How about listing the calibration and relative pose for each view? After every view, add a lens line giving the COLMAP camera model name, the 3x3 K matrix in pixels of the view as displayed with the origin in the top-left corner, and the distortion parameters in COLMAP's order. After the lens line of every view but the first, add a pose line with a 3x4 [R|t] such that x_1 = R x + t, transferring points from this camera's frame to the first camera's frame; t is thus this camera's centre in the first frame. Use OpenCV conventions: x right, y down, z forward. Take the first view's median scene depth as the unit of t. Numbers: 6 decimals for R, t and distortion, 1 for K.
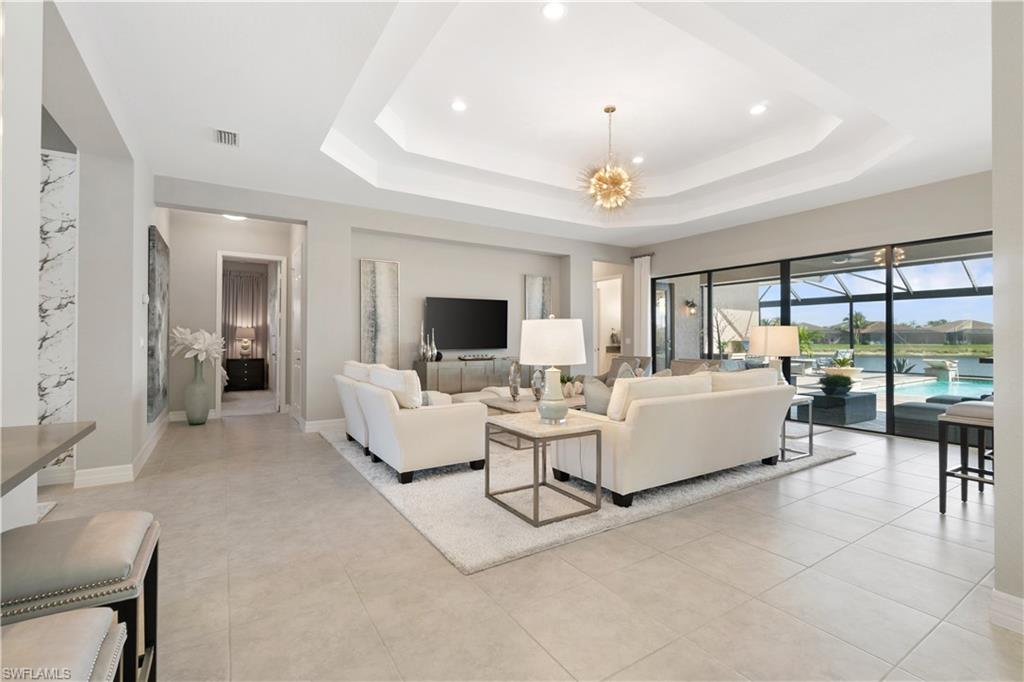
lens RADIAL K [[445.3, 0, 506.2], [0, 445.3, 334.5], [0, 0, 1]] dist [-0.002095, -0.000416]
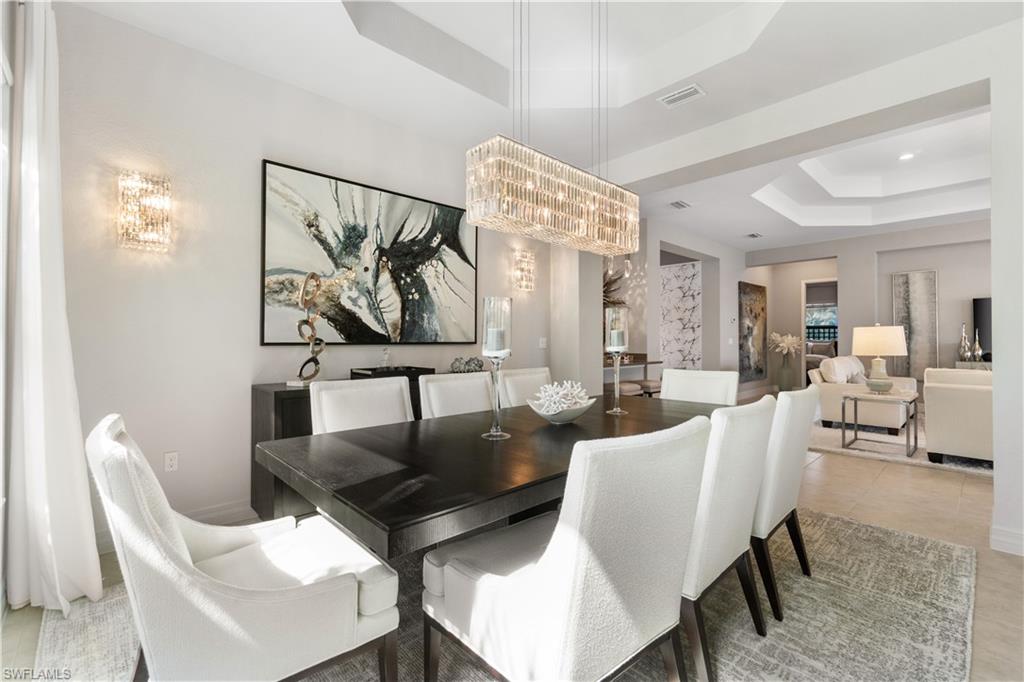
lens RADIAL K [[452.6, 0, 505.5], [0, 452.6, 343.7], [0, 0, 1]] dist [-0.001903, -0.000469]
pose [[0.195718, 0.004938, -0.980648, 0.697677], [0.010143, 0.999924, 0.007059, 0.001027], [0.980608, -0.011329, 0.195653, -0.287272]]
